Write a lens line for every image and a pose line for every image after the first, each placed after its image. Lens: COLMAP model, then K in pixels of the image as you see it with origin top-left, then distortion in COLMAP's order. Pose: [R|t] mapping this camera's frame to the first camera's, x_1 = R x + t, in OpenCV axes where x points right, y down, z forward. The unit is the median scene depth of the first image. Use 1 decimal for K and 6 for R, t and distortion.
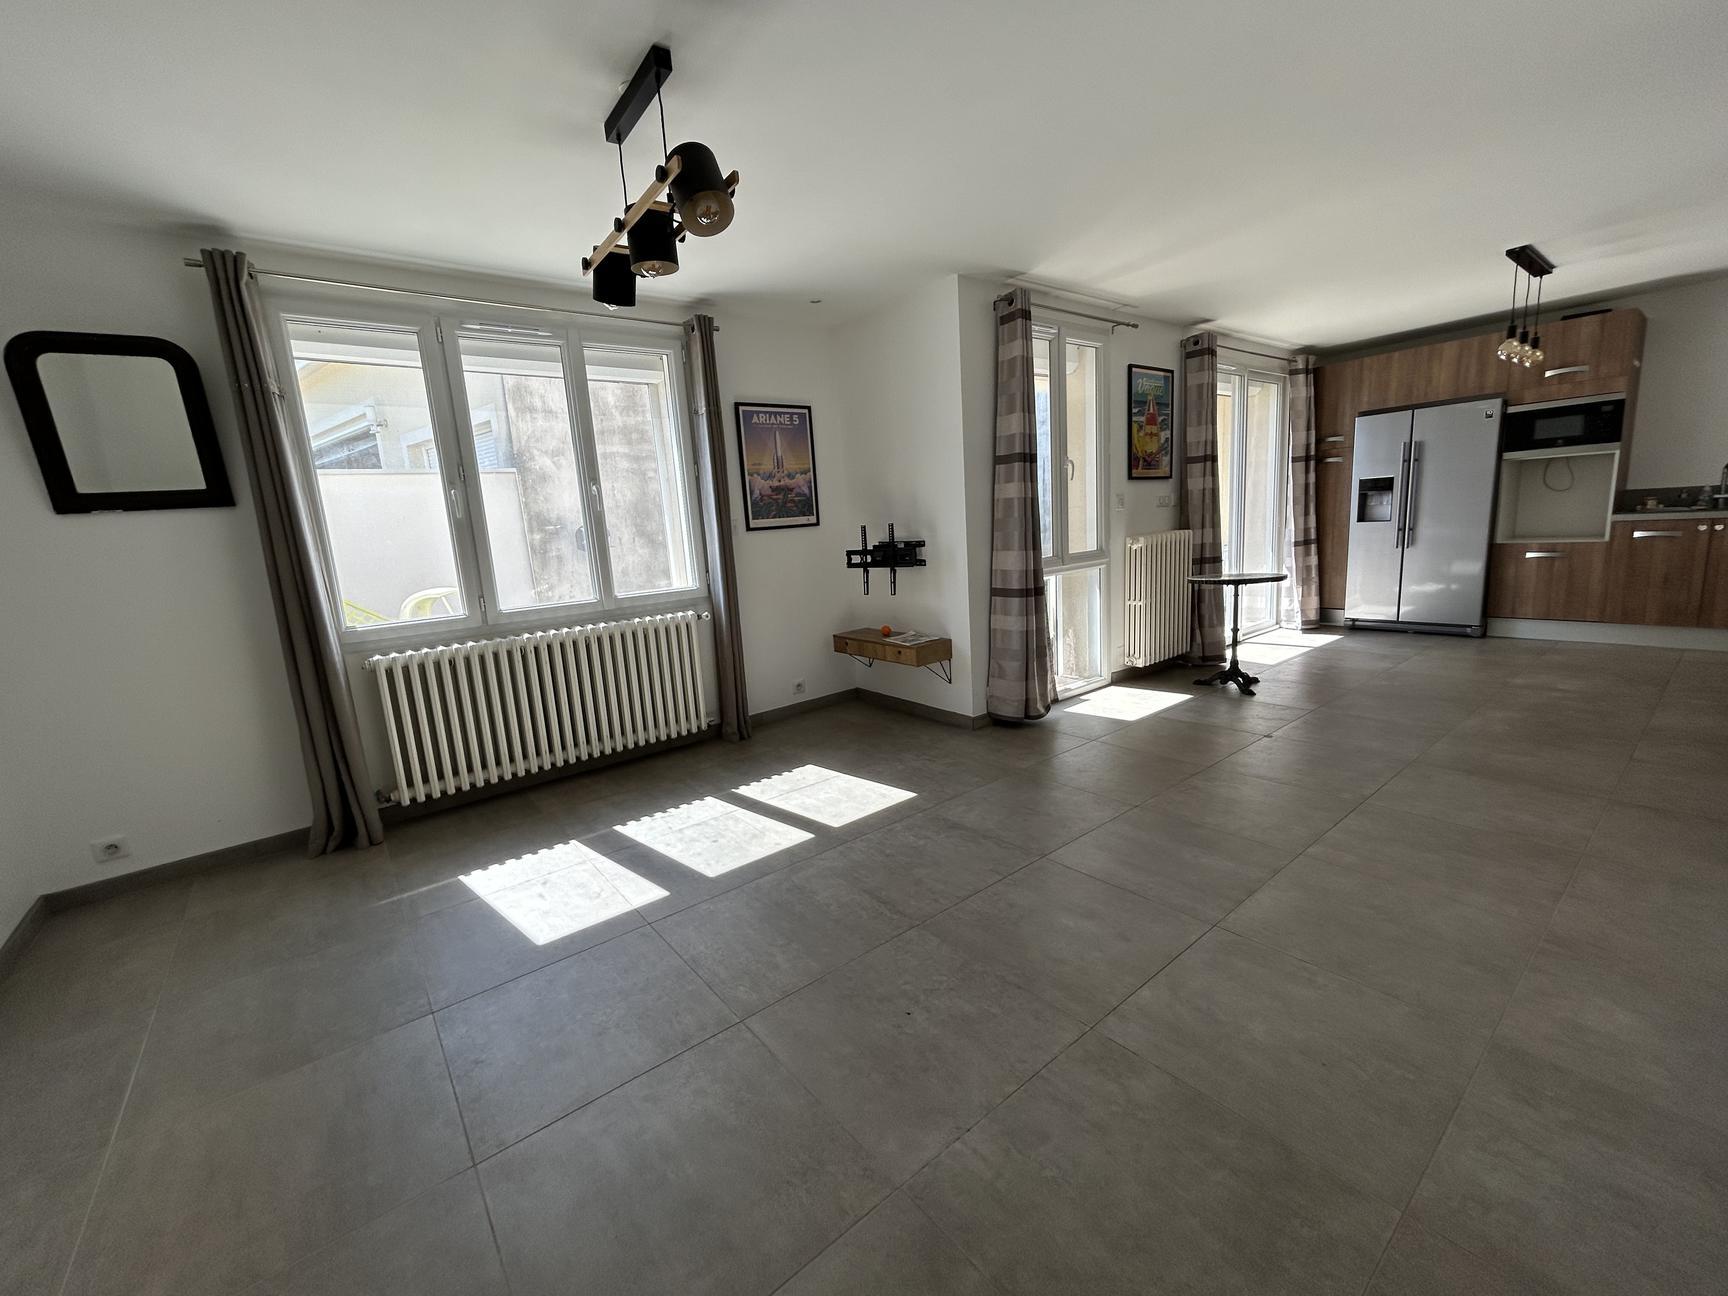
lens RADIAL K [[704.7, 0, 867.1], [0, 704.7, 646.8], [0, 0, 1]] dist [0.002086, -0.000687]
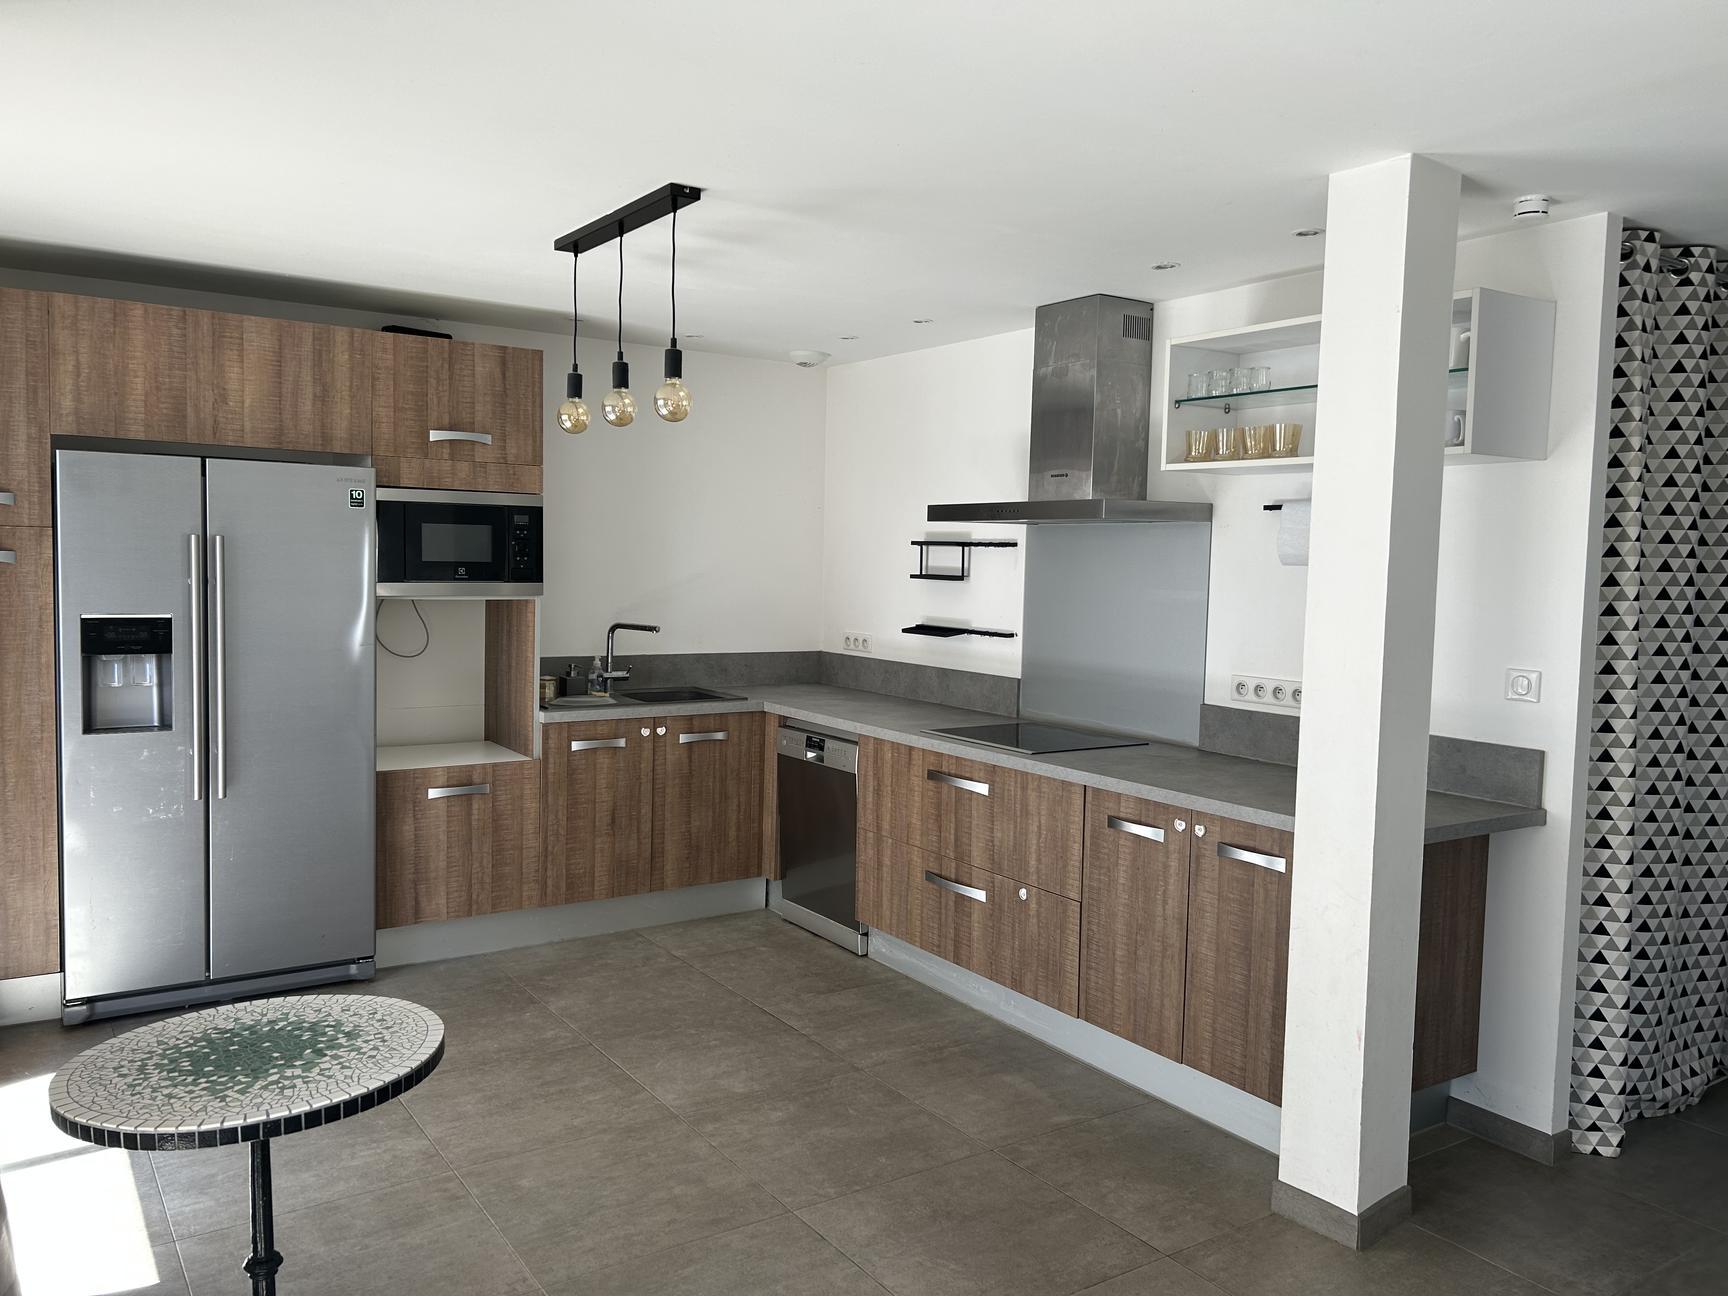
lens RADIAL K [[1299.2, 0, 866.0], [0, 1299.2, 640.8], [0, 0, 1]] dist [0.032931, -0.023056]
pose [[0.069235, 0.001647, 0.997599, 0.067607], [0.145426, 0.989300, -0.011726, -0.204087], [-0.986944, 0.145889, 0.068254, 0.714143]]
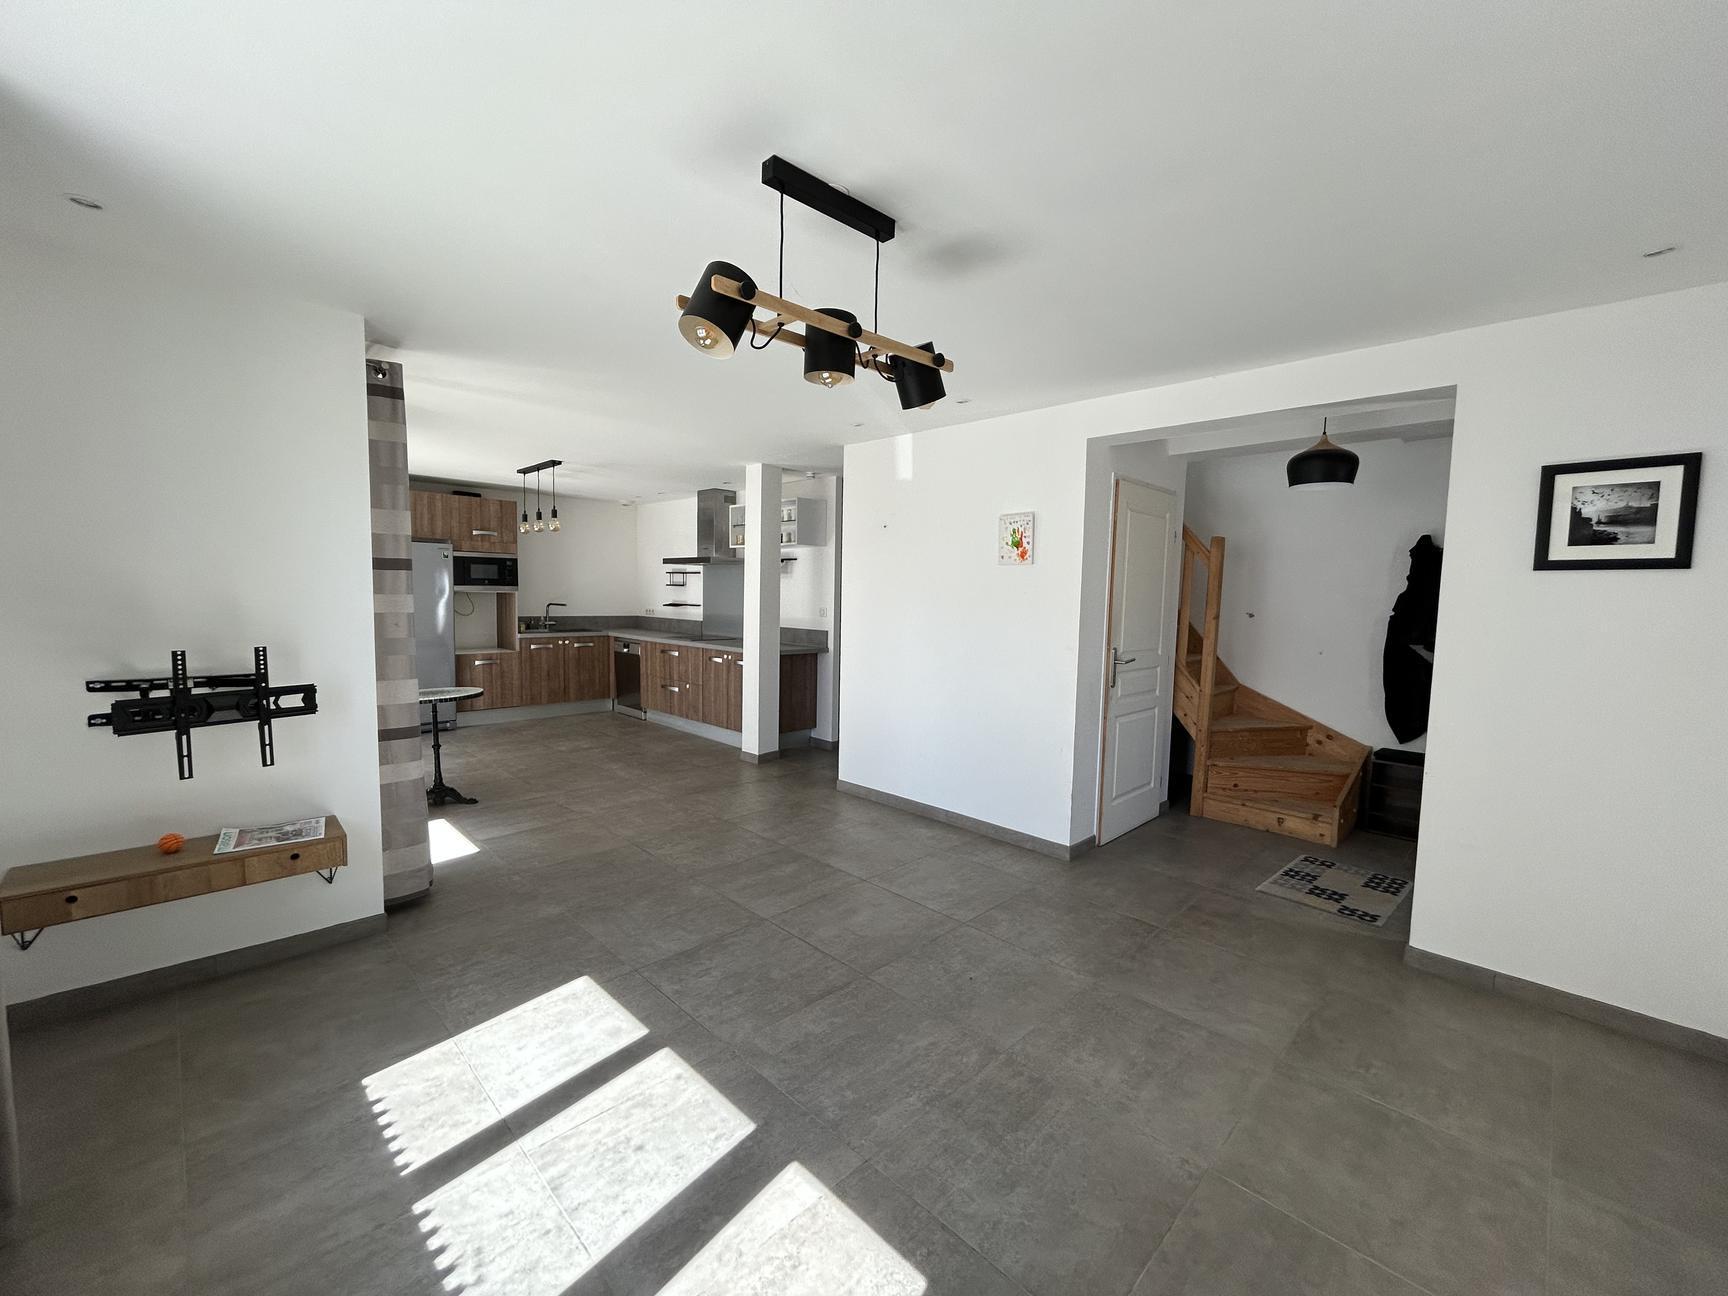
lens RADIAL K [[704.7, 0, 855.7], [0, 704.7, 642.4], [0, 0, 1]] dist [0.002086, -0.000687]
pose [[-0.110816, -0.007196, 0.993815, -0.532835], [0.160681, 0.986688, 0.025061, -0.097705], [-0.980766, 0.162464, -0.108184, 0.494218]]
